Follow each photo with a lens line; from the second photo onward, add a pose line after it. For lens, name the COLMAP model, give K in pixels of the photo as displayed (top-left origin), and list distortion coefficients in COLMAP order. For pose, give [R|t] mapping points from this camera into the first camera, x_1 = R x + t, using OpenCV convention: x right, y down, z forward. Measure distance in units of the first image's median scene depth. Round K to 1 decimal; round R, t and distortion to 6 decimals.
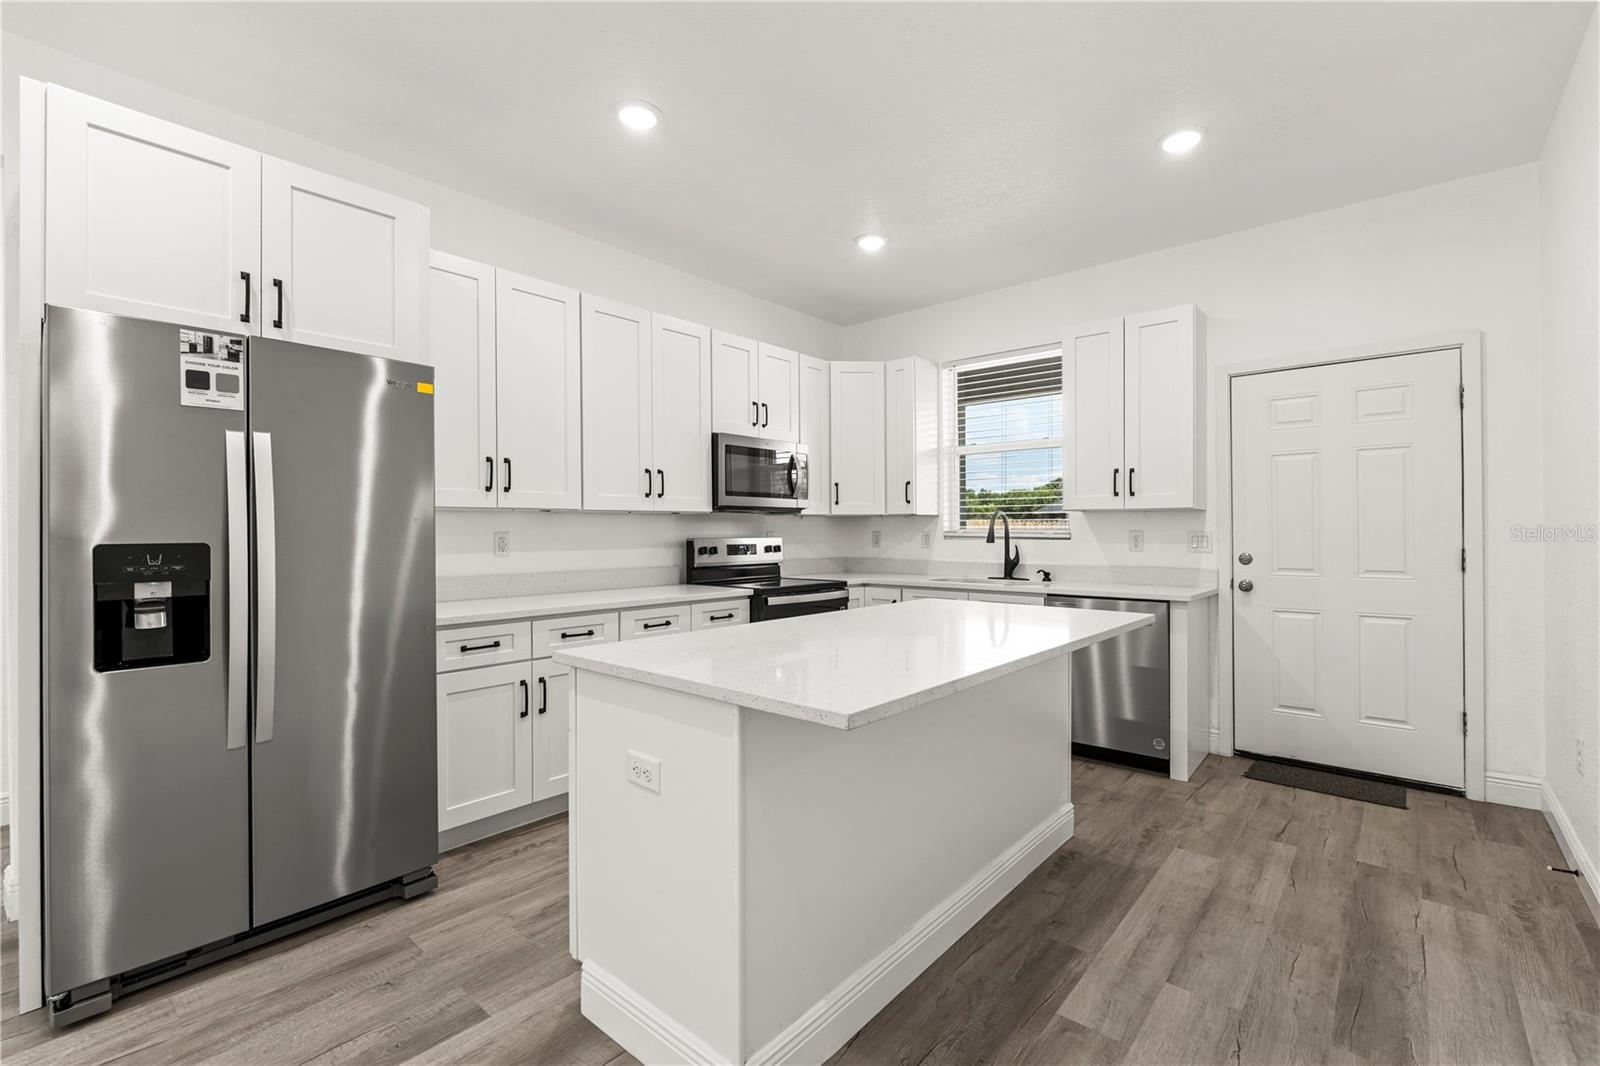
lens RADIAL K [[703.4, 0, 798.8], [0, 703.4, 531.3], [0, 0, 1]] dist [-0.007227, 0.000350]
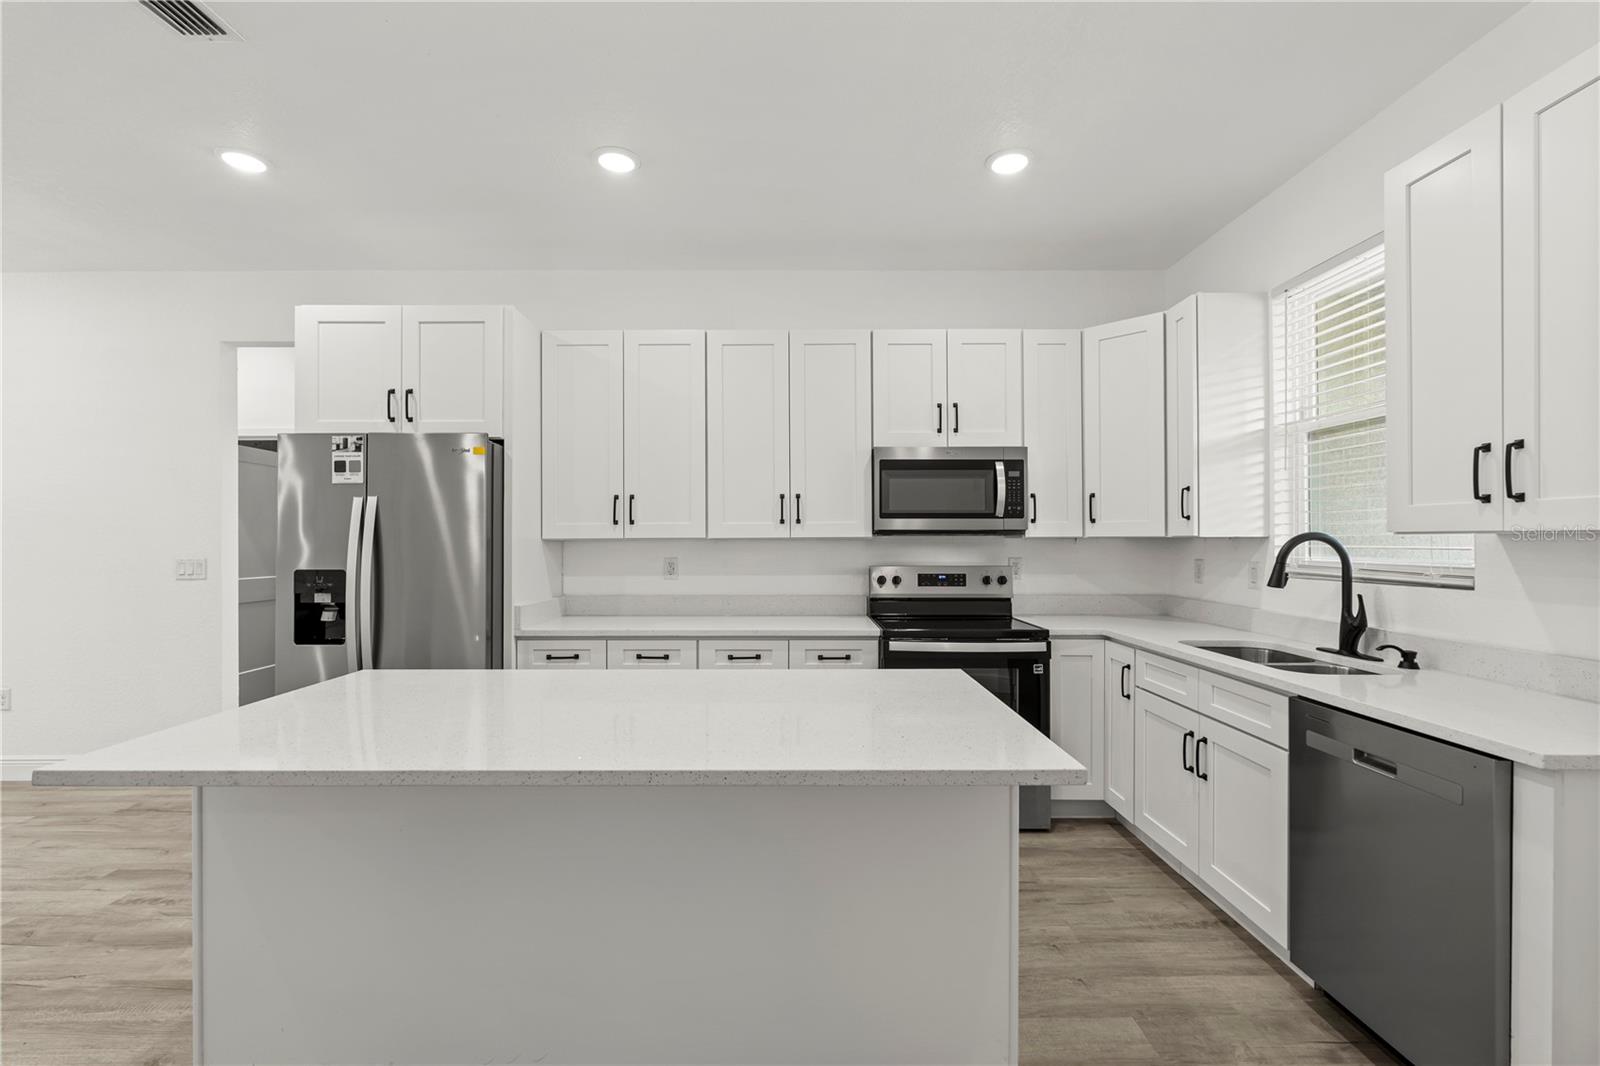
lens RADIAL K [[703.4, 0, 797.2], [0, 703.4, 538.9], [0, 0, 1]] dist [-0.007227, 0.000350]
pose [[0.657595, 0.001166, -0.753370, 0.488778], [-0.000945, 0.999999, 0.000723, -0.026430], [0.753371, 0.000237, 0.657596, 0.354263]]
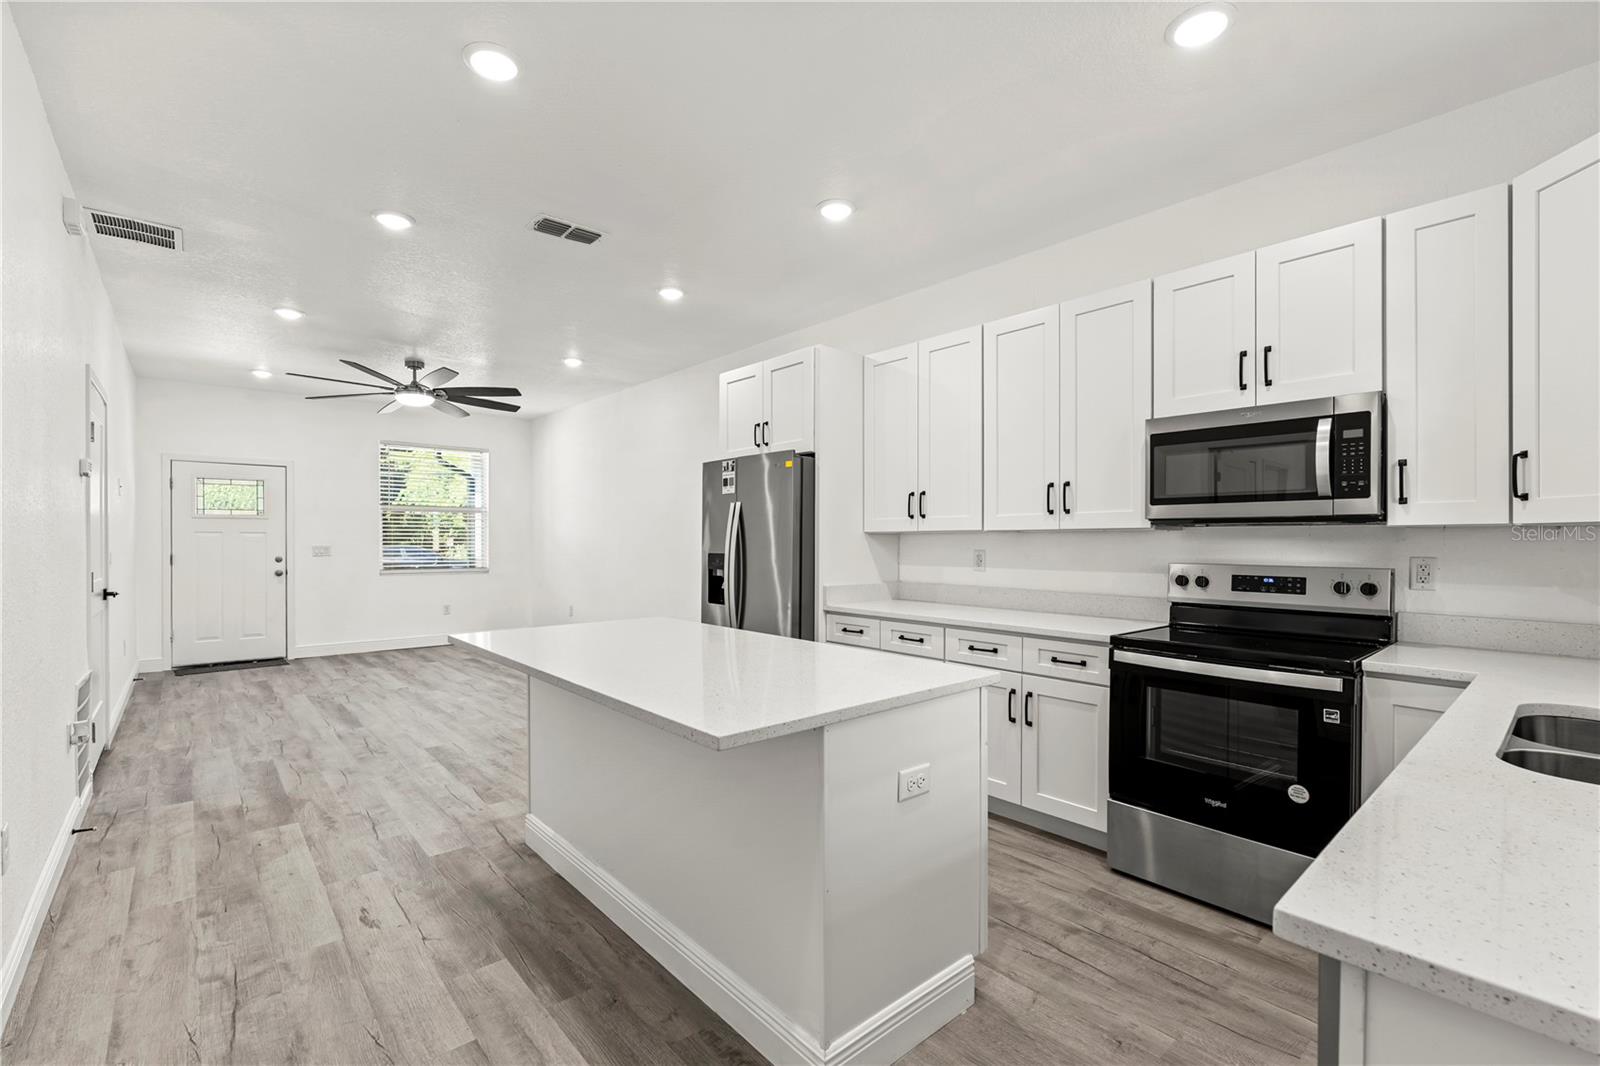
lens RADIAL K [[703.4, 0, 795.3], [0, 703.4, 542.0], [0, 0, 1]] dist [-0.007227, 0.000350]
pose [[-0.141615, 0.007299, -0.989895, 0.668979], [-0.000671, 0.999972, 0.007469, -0.018351], [0.989922, 0.001722, -0.141607, 0.747493]]
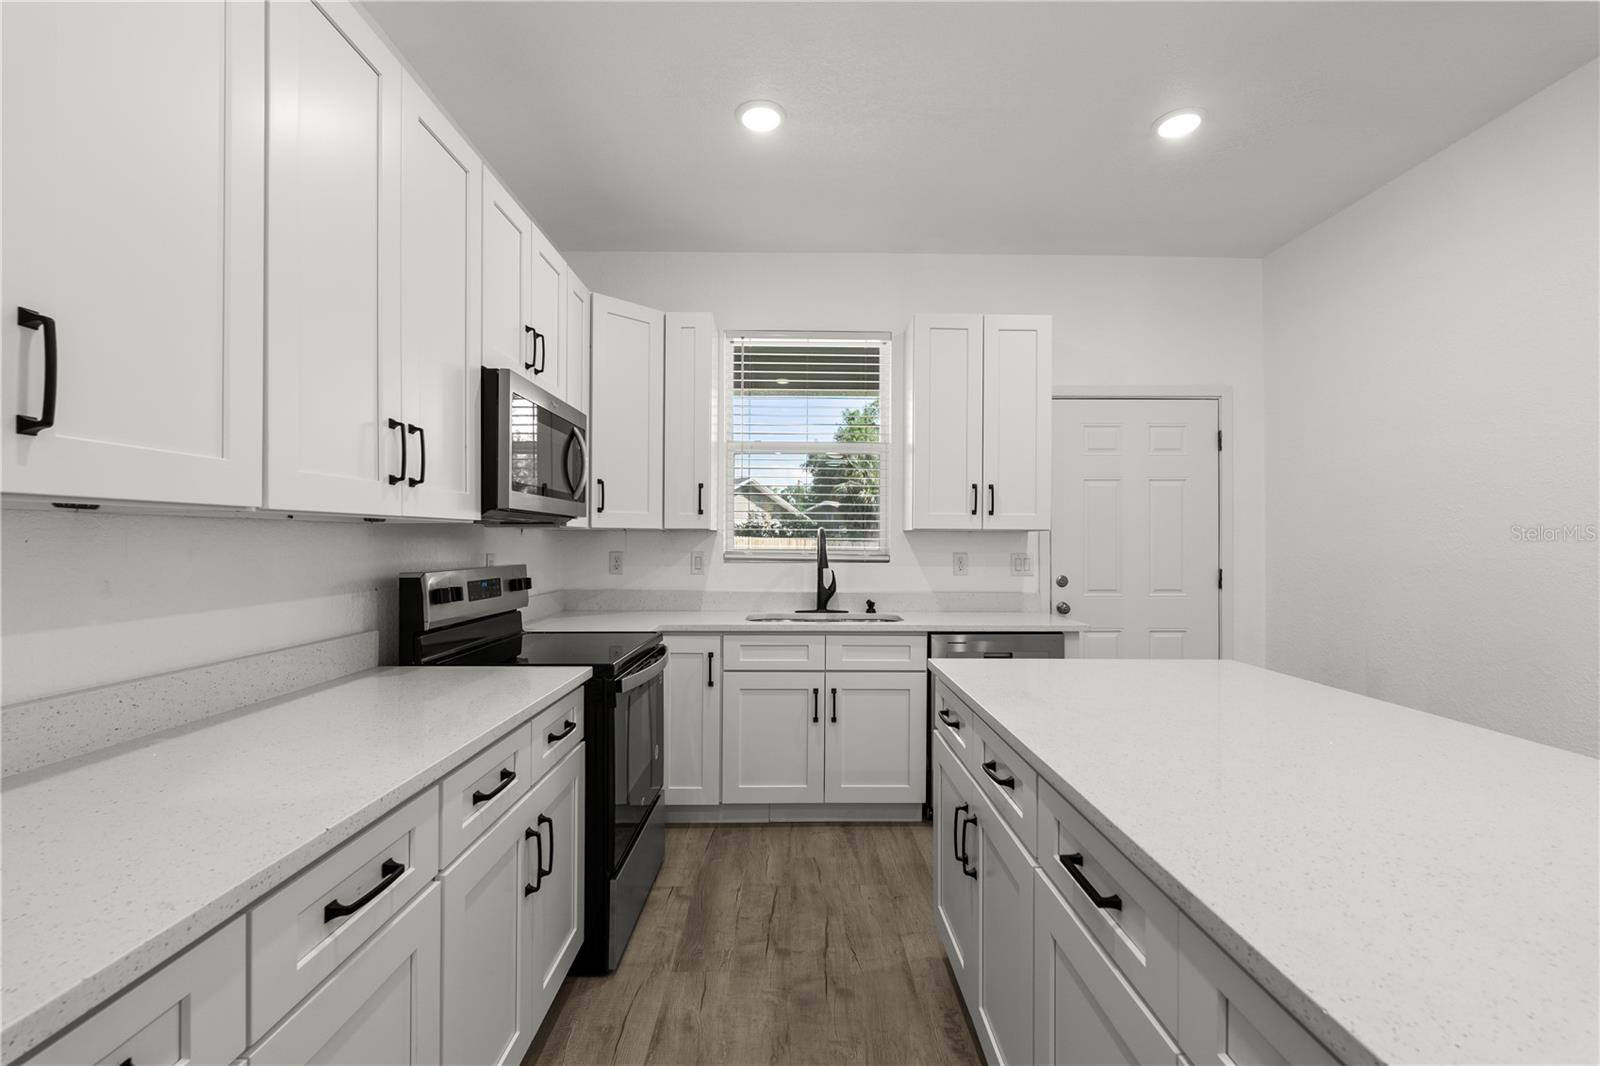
lens RADIAL K [[703.4, 0, 800.9], [0, 703.4, 536.6], [0, 0, 1]] dist [-0.007227, 0.000350]
pose [[0.743980, 0.010181, 0.668124, -0.296131], [-0.005255, 0.999942, -0.009385, -0.012604], [-0.668181, 0.003471, 0.743991, 0.474599]]
